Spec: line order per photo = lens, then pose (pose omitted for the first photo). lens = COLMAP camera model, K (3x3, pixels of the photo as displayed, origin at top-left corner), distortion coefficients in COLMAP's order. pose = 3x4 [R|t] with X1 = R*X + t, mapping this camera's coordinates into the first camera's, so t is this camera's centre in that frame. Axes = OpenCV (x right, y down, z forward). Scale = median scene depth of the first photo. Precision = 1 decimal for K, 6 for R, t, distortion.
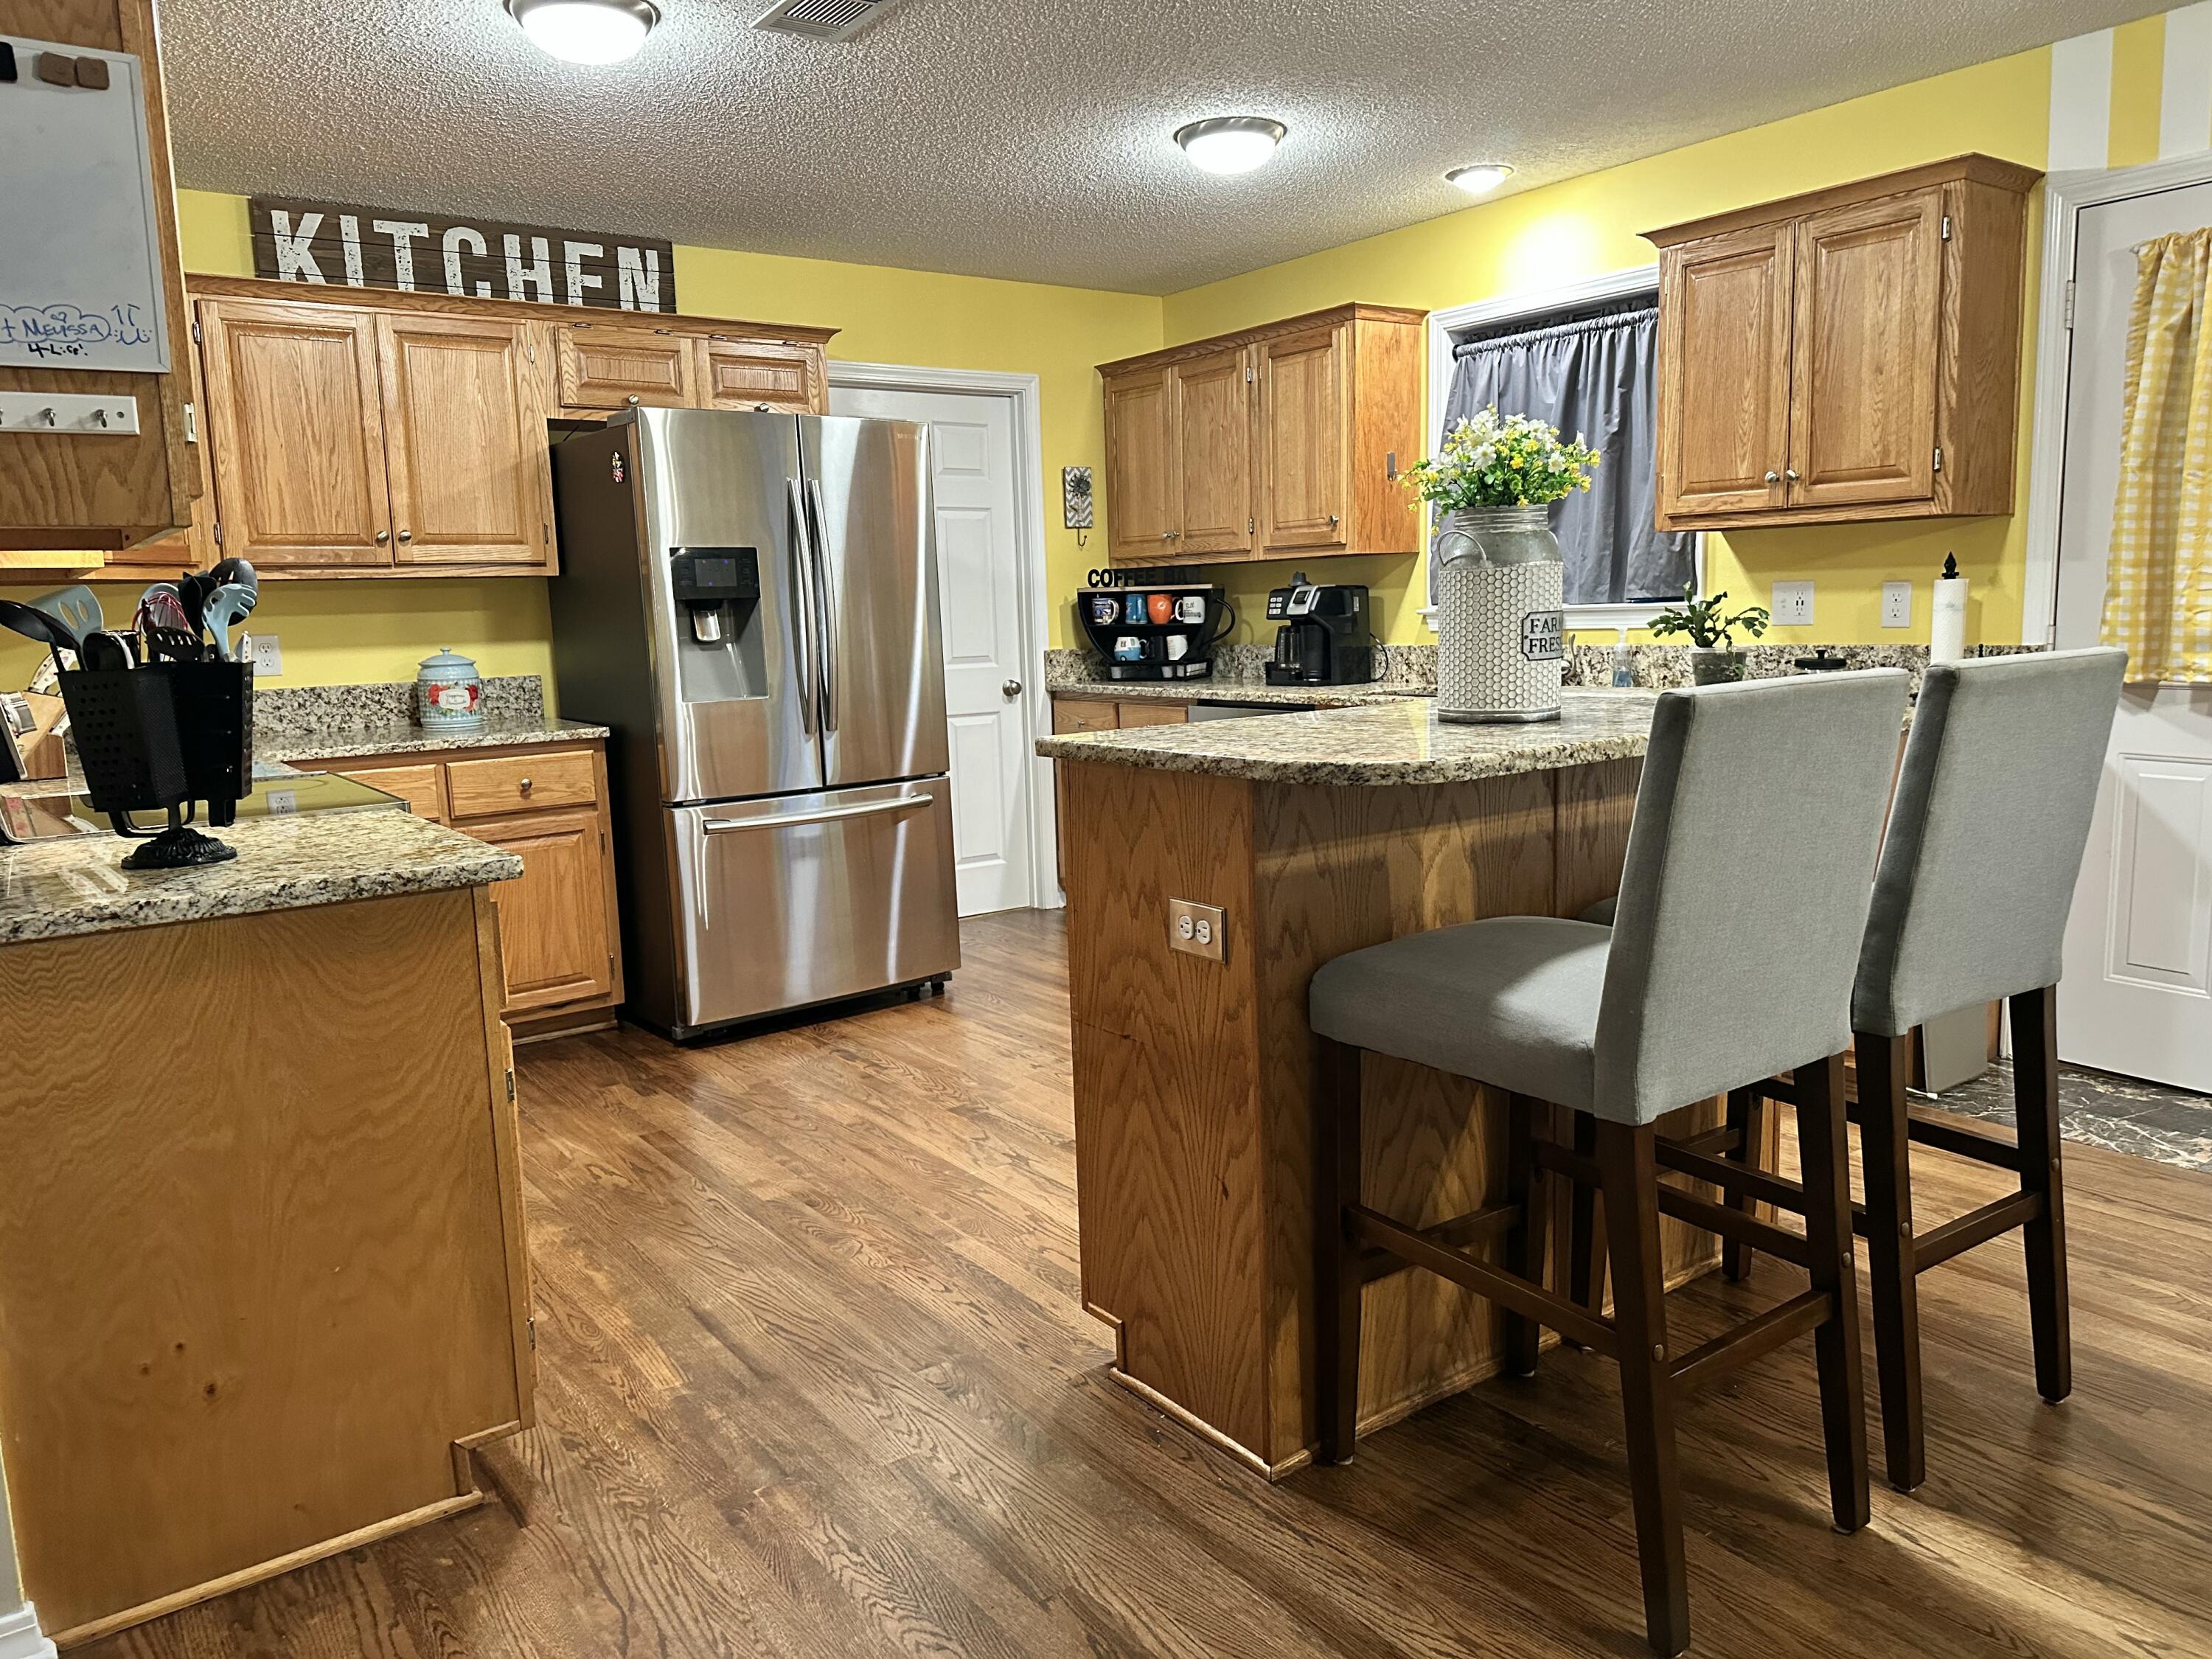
lens RADIAL K [[1566.9, 0, 1119.5], [0, 1566.9, 823.2], [0, 0, 1]] dist [0.056973, -0.065517]
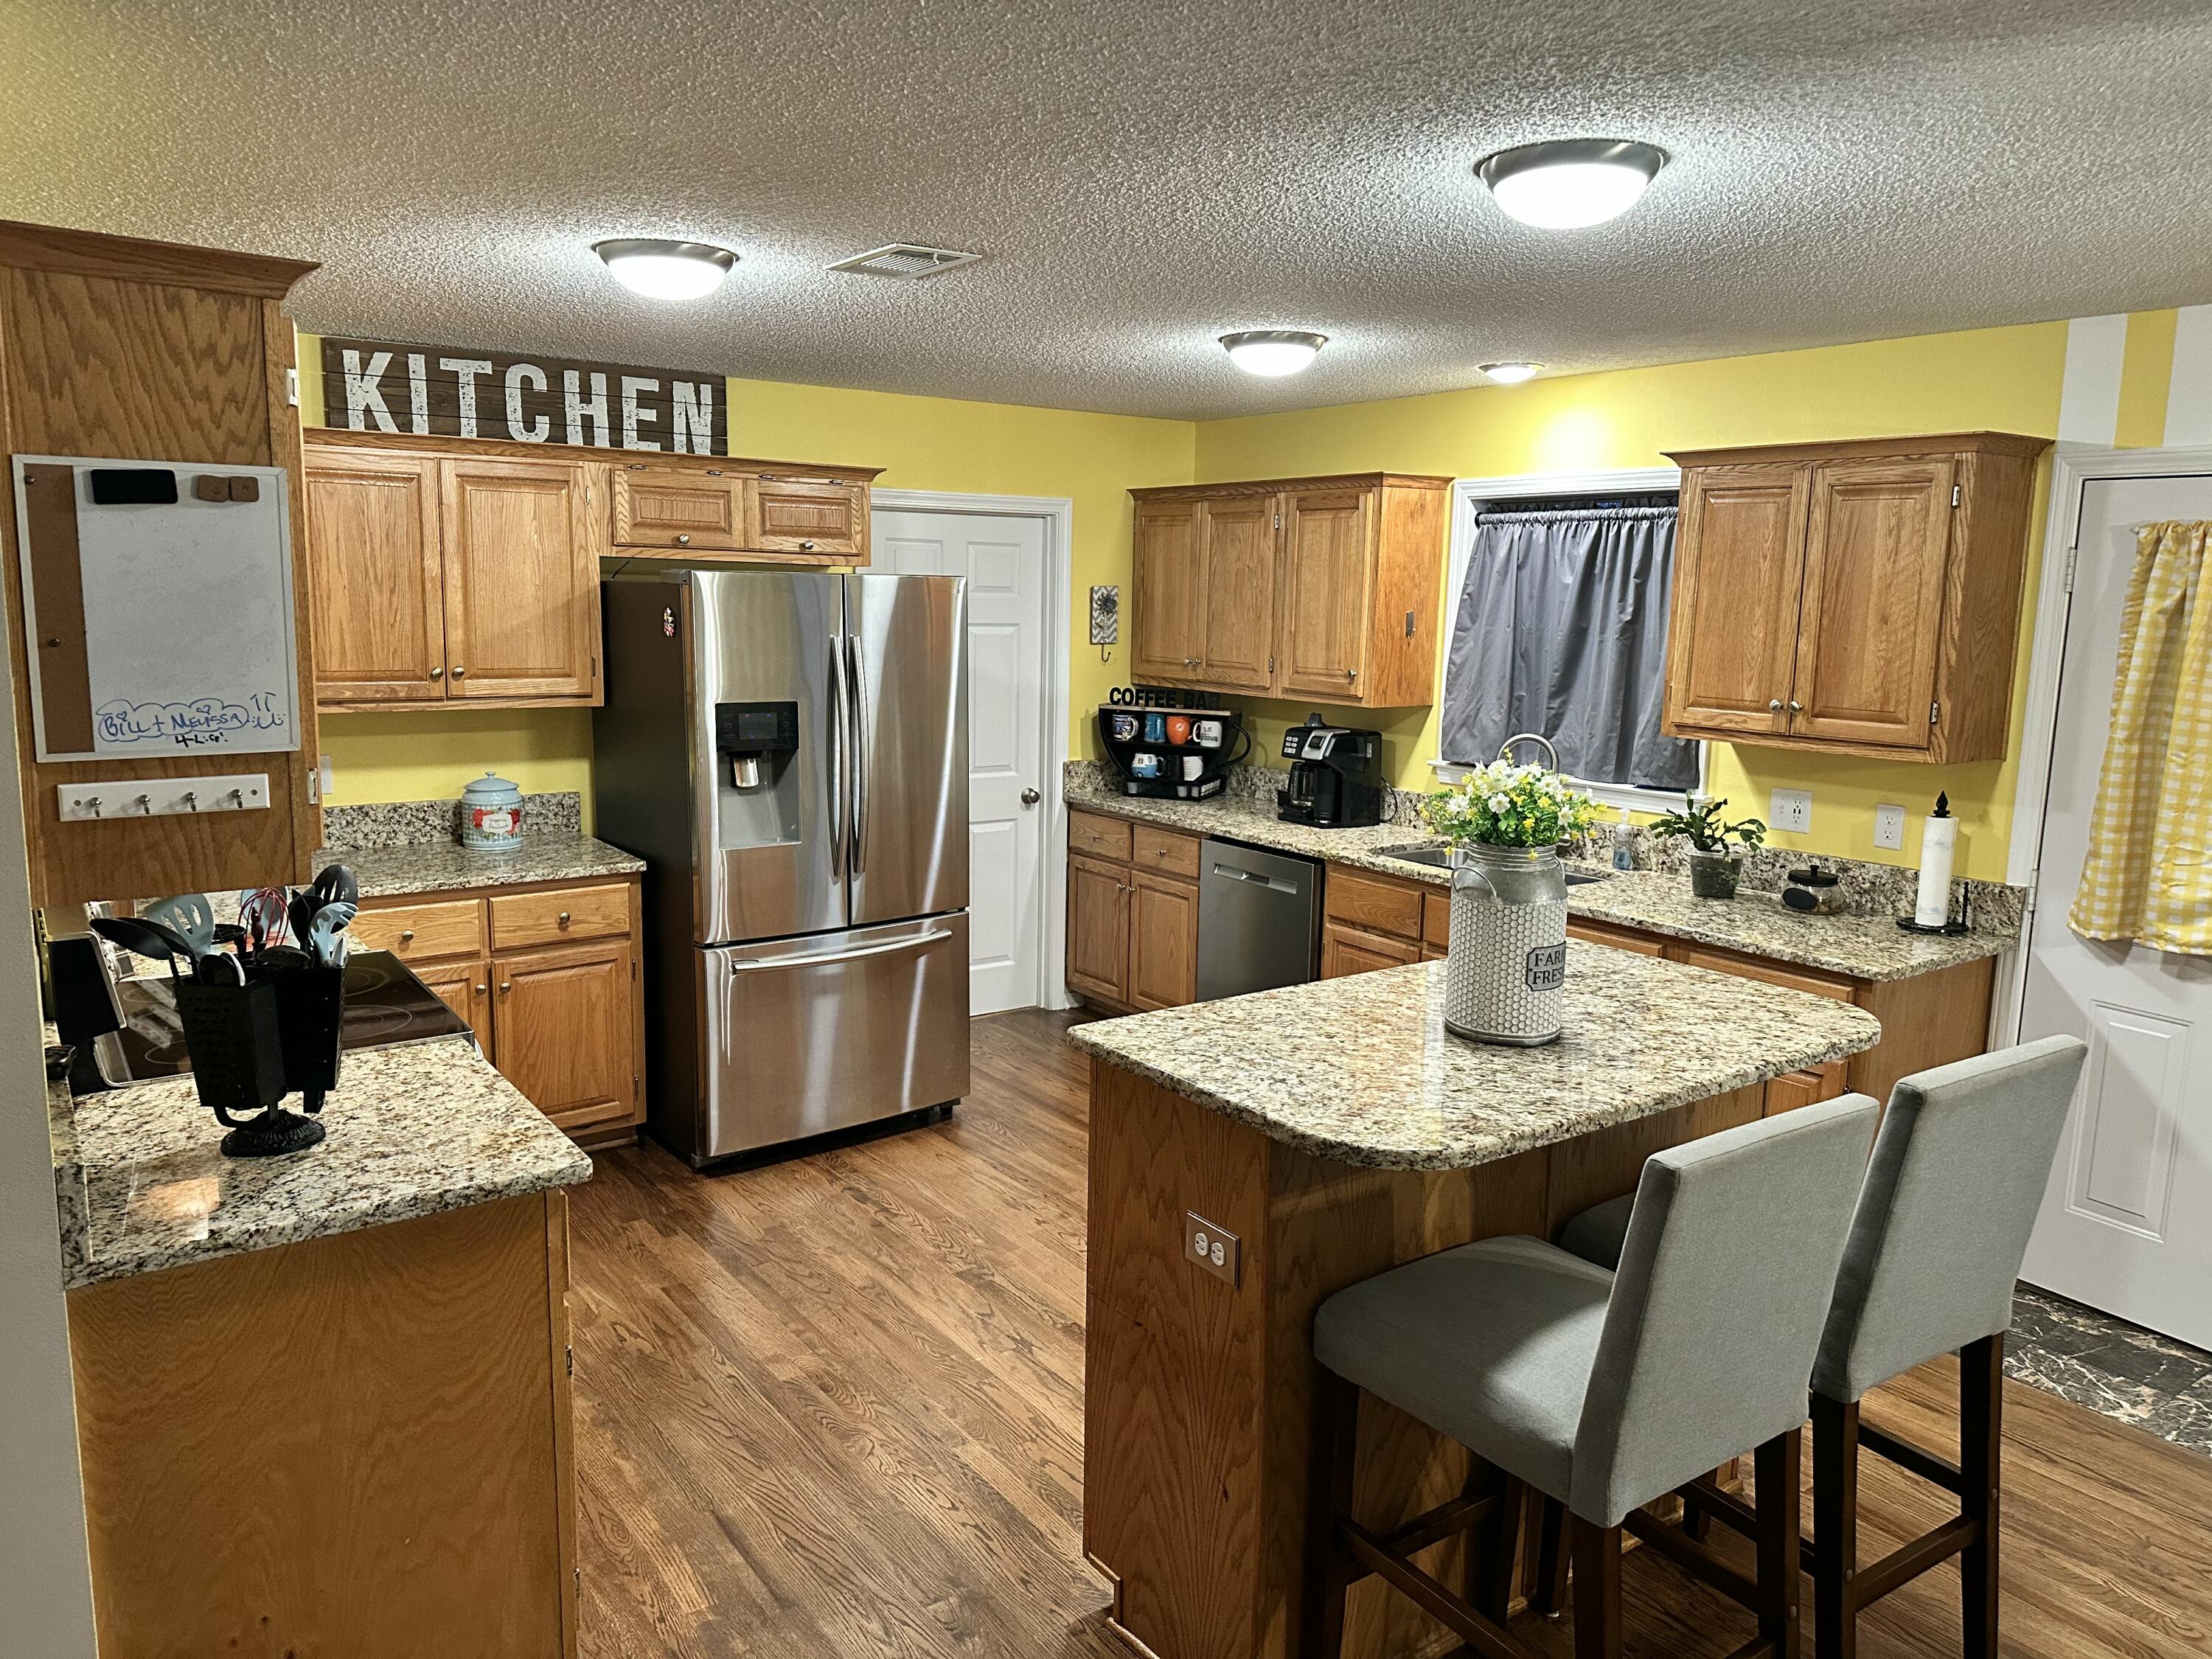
lens RADIAL K [[1566.9, 0, 1116.6], [0, 1566.9, 827.4], [0, 0, 1]] dist [0.056973, -0.065517]
pose [[0.998690, 0.051171, 0.000356, -0.017254], [-0.051170, 0.998567, 0.015652, -0.130724], [0.000445, -0.015649, 0.999877, -0.041731]]
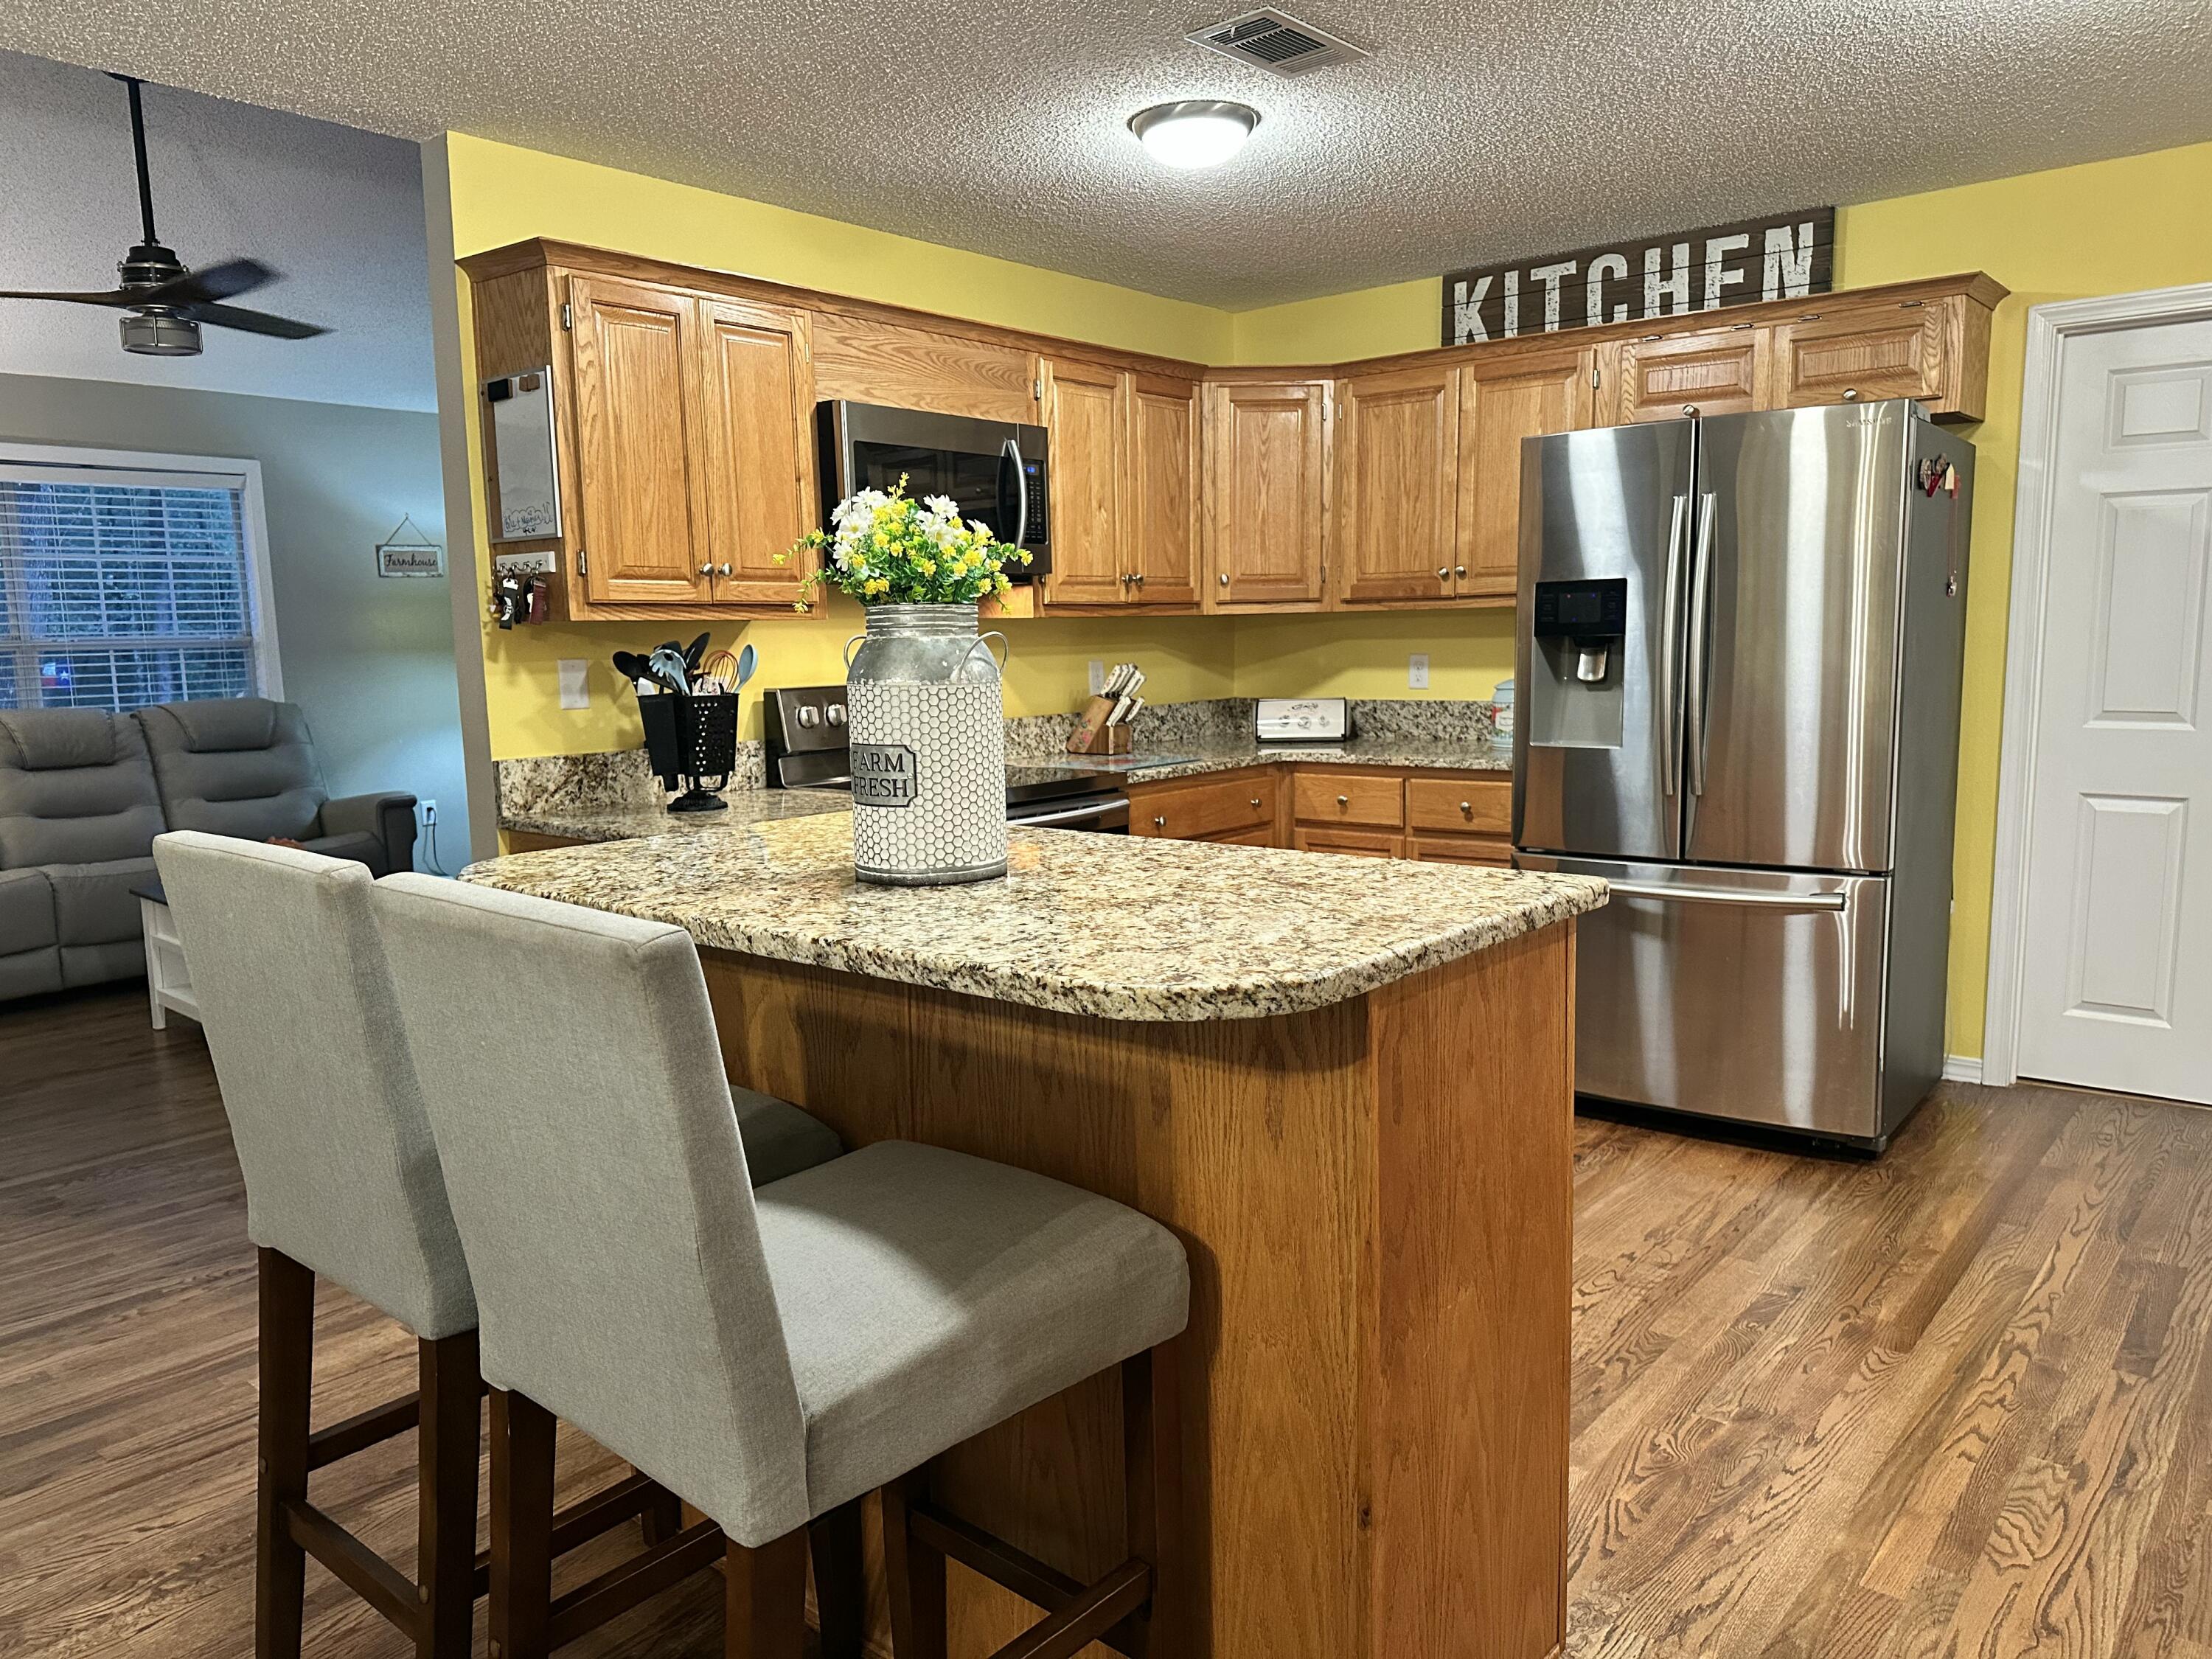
lens RADIAL K [[1566.9, 0, 1089.1], [0, 1566.9, 844.7], [0, 0, 1]] dist [0.056973, -0.065517]
pose [[0.239741, 0.163686, -0.956938, 0.624350], [-0.125492, 0.982640, 0.136643, -0.123387], [0.962692, 0.087329, 0.256121, 0.543152]]
